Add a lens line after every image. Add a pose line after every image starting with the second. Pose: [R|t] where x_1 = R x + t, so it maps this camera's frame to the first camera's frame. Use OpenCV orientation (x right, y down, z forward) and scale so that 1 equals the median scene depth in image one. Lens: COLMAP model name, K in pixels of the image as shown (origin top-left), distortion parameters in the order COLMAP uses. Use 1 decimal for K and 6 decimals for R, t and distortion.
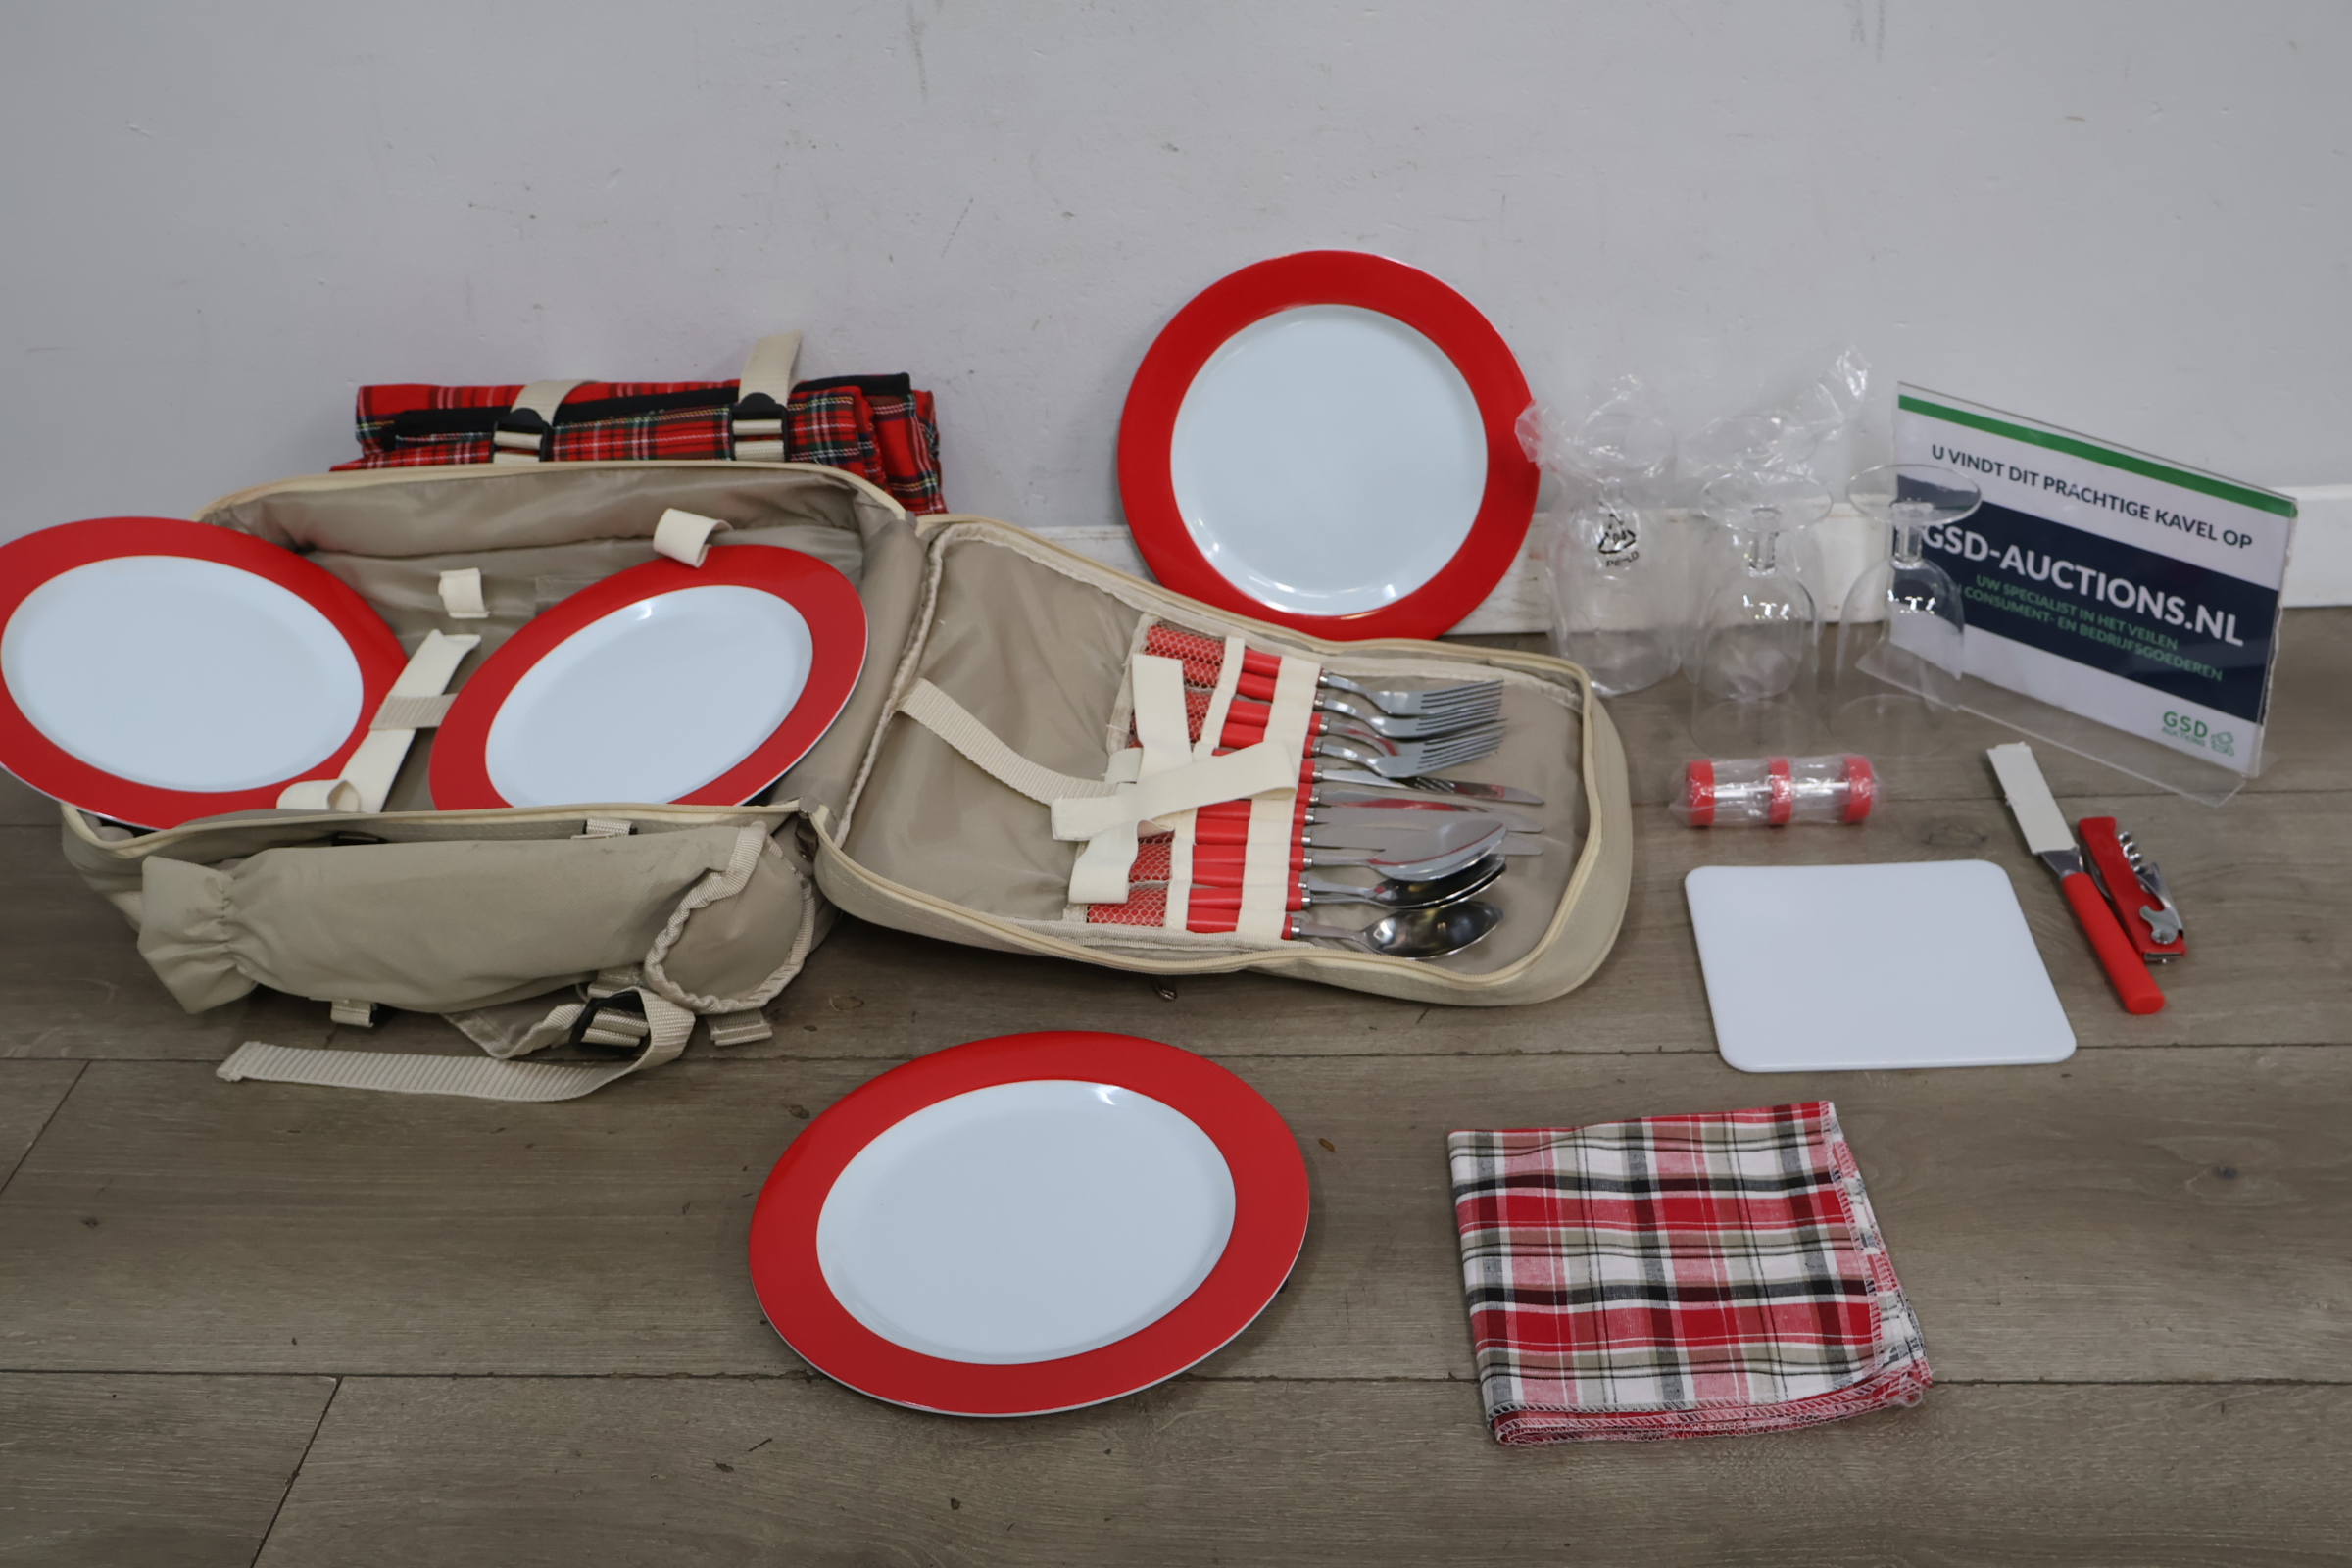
lens RADIAL K [[2536.2, 0, 1172.9], [0, 2536.2, 800.9], [0, 0, 1]] dist [-0.007655, 0.000000]
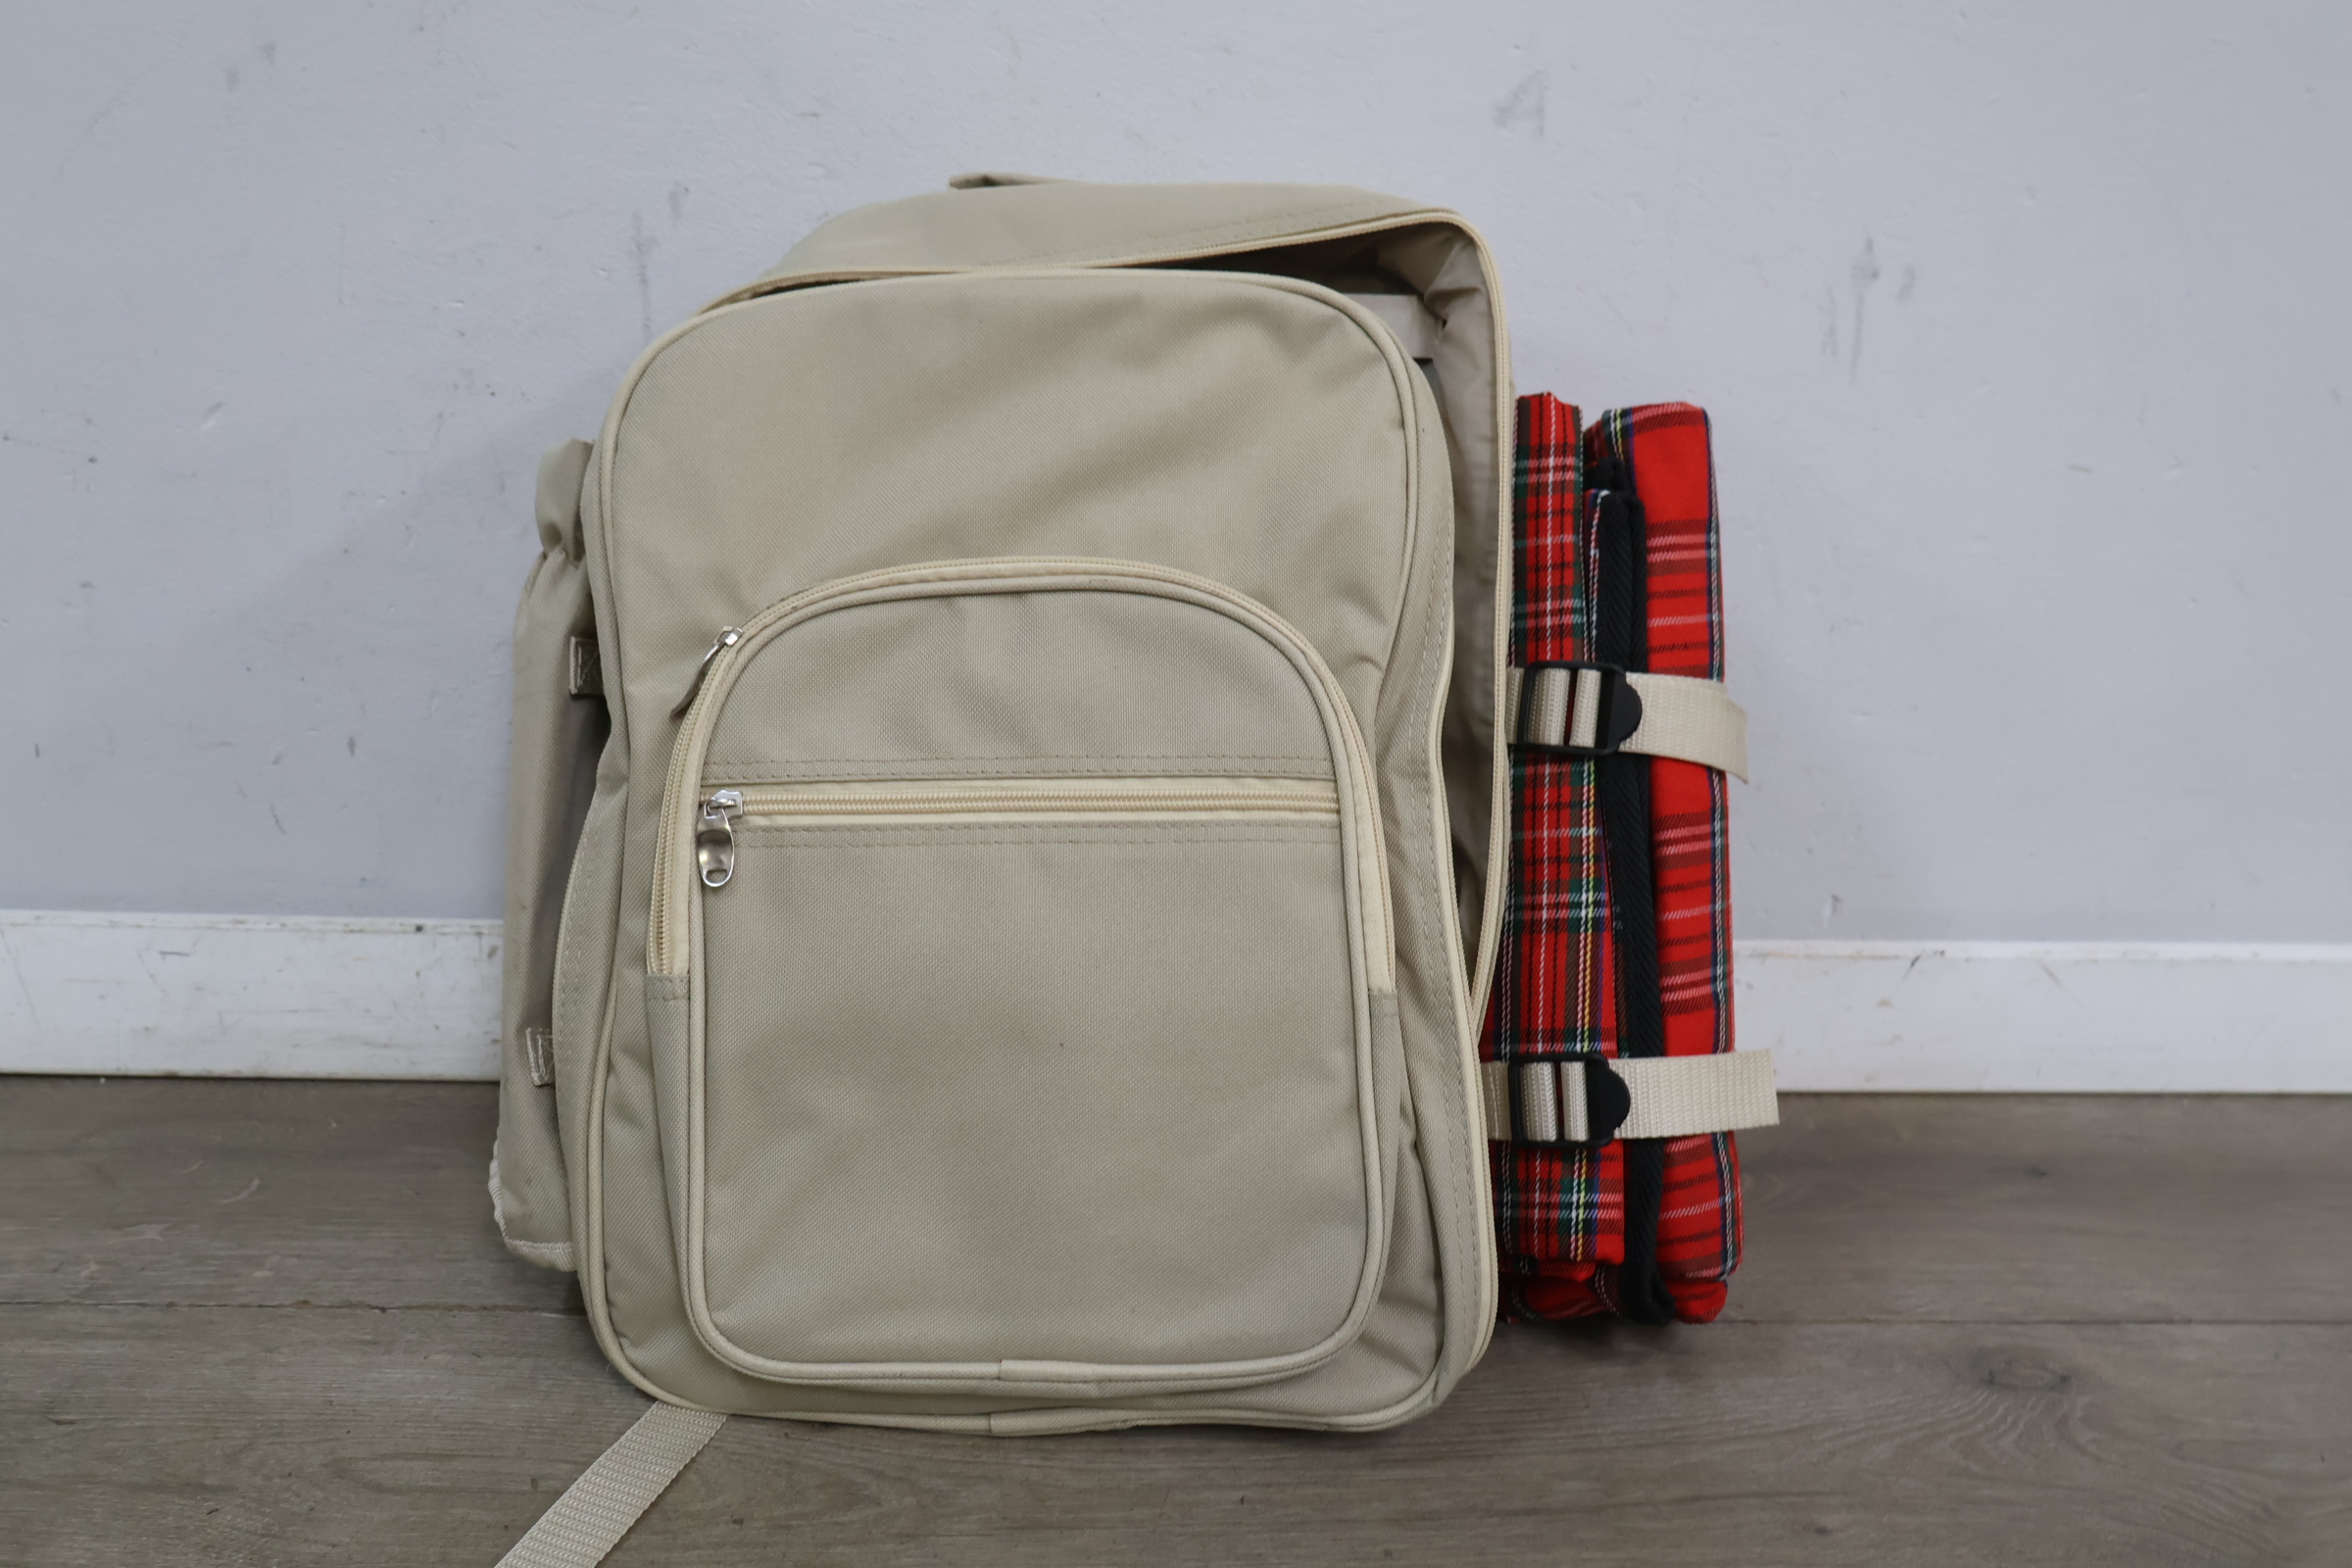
lens RADIAL K [[2199.1, 0, 1174.9], [0, 2199.1, 775.1], [0, 0, 1]] dist [0.009860, 0.000000]
pose [[0.988809, 0.061909, 0.135738, -0.026062], [-0.025903, 0.967259, -0.252465, 0.014849], [-0.146924, 0.246123, 0.958038, 0.433000]]
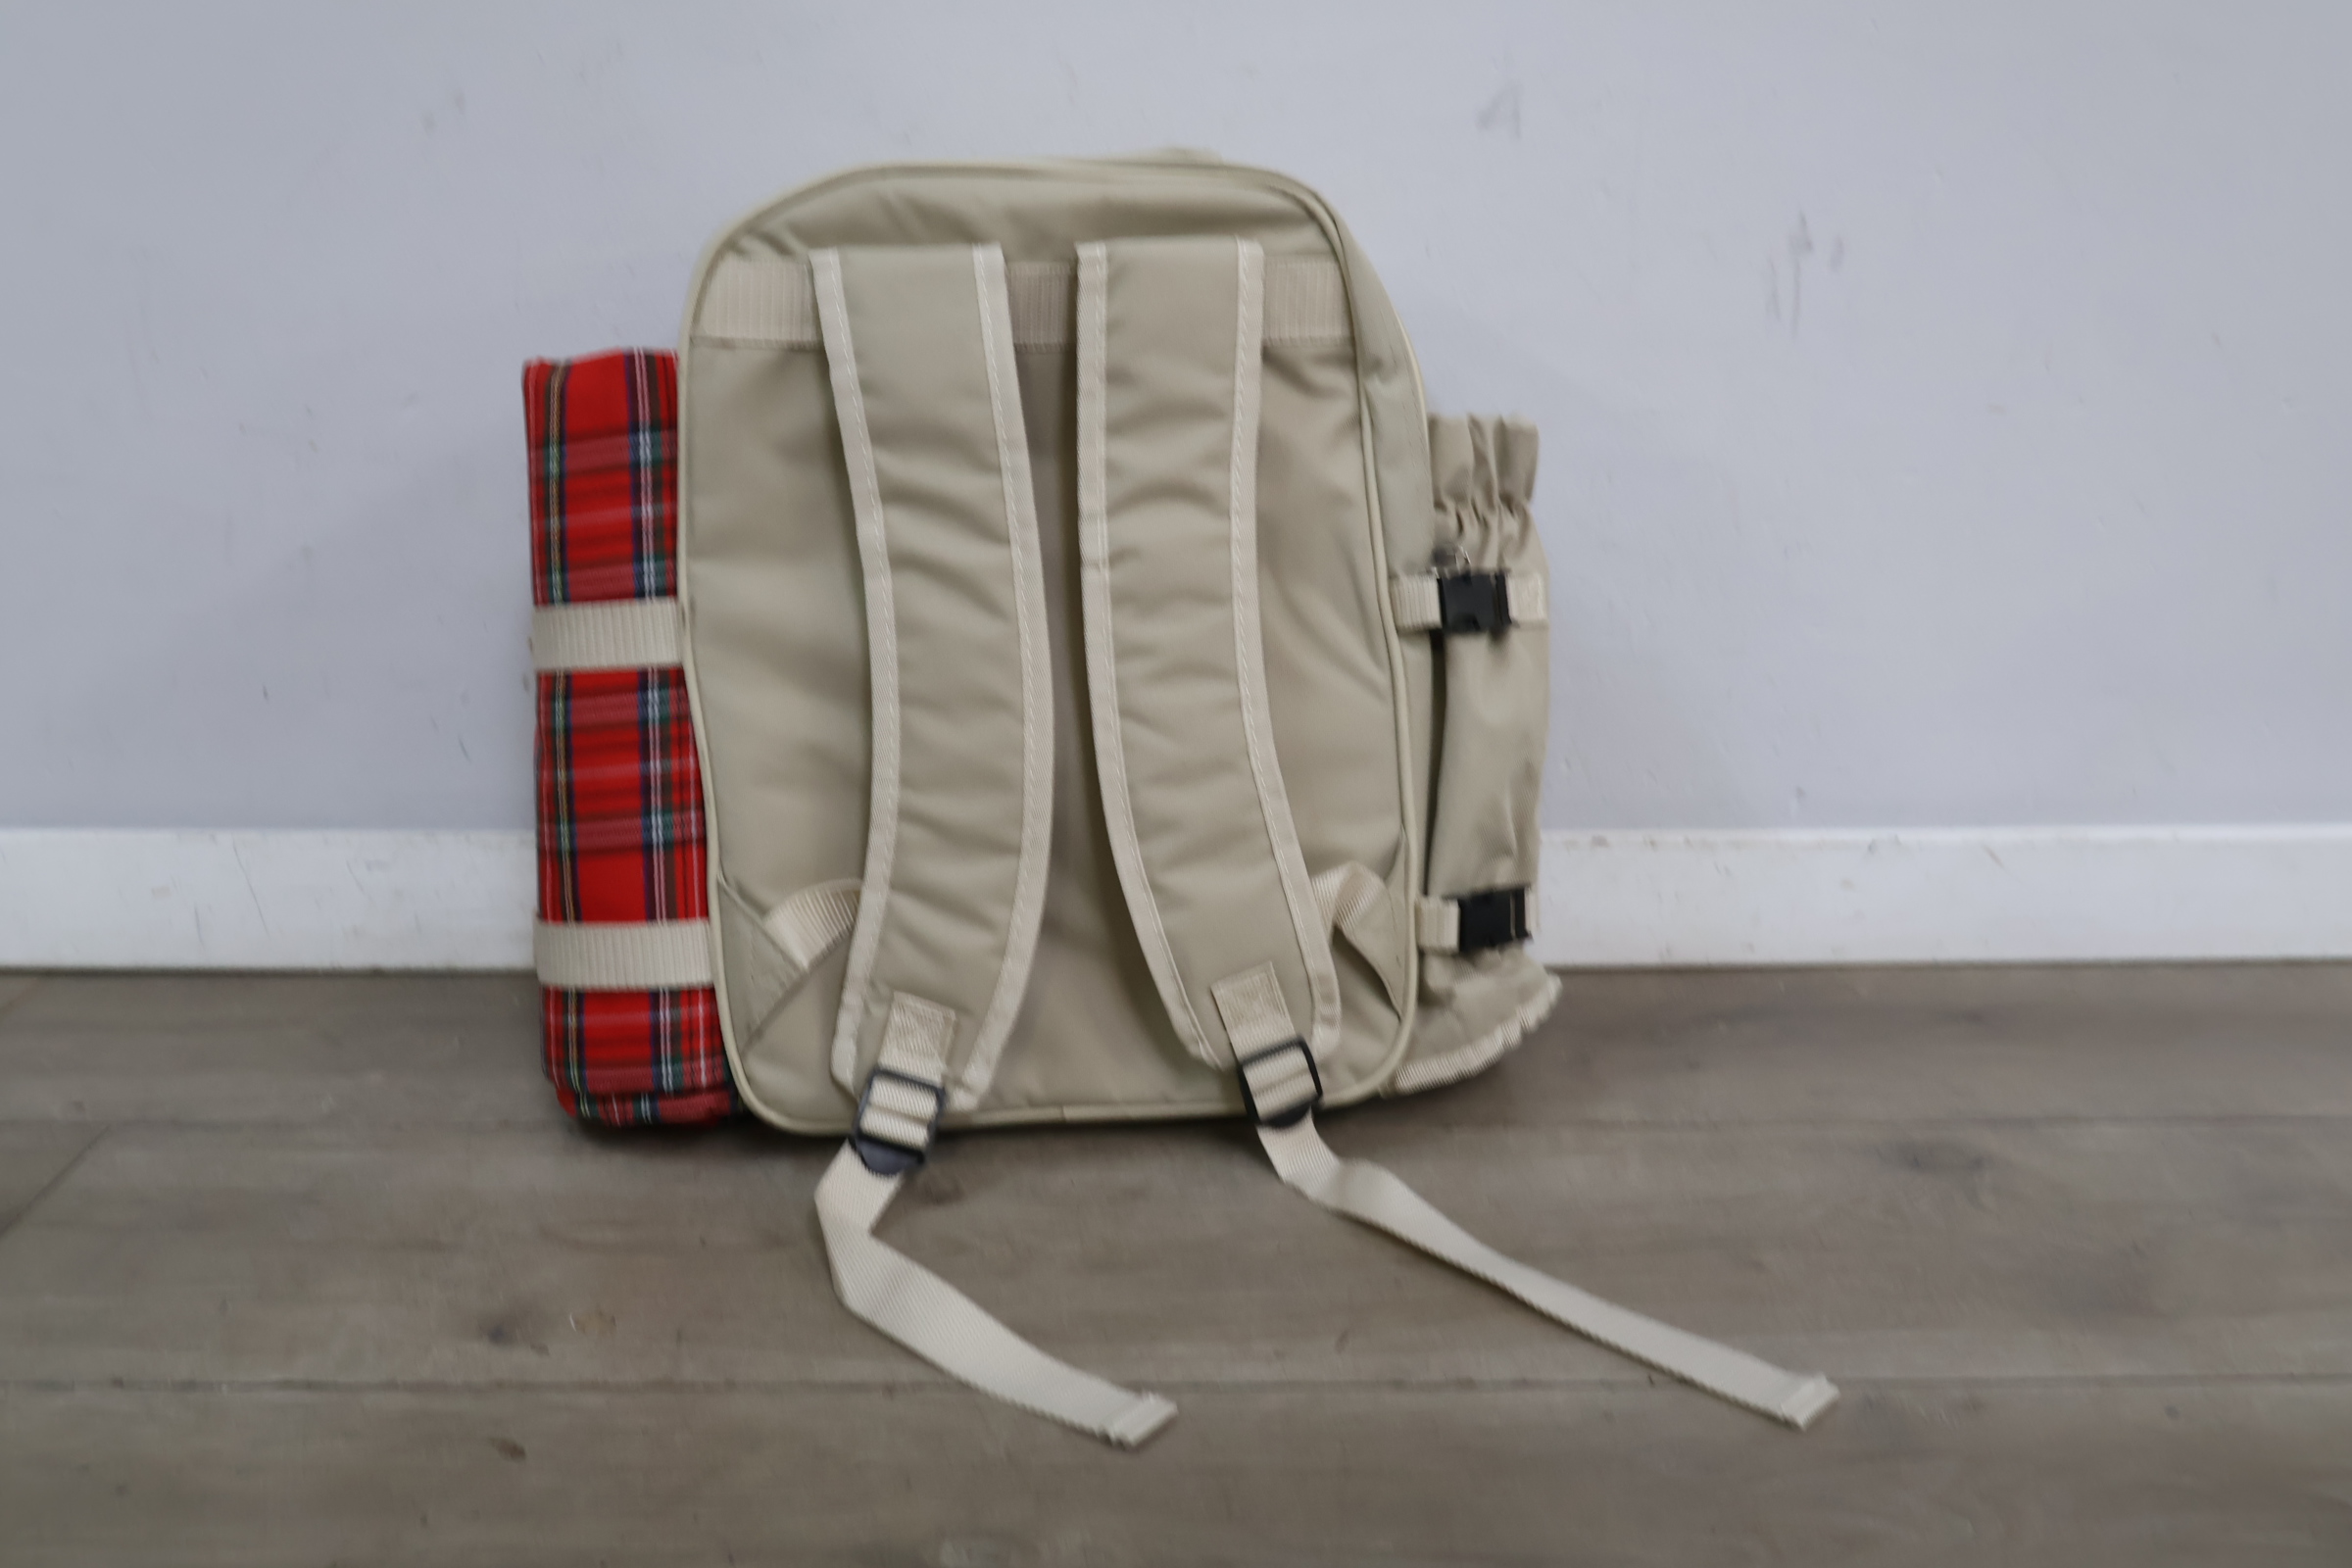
lens RADIAL K [[2199.1, 0, 1178.0], [0, 2199.1, 786.1], [0, 0, 1]] dist [0.009860, 0.000000]
pose [[0.994143, 0.044302, 0.098579, -0.026499], [-0.015772, 0.961830, -0.273194, 0.108368], [-0.106920, 0.270039, 0.956894, 0.315276]]
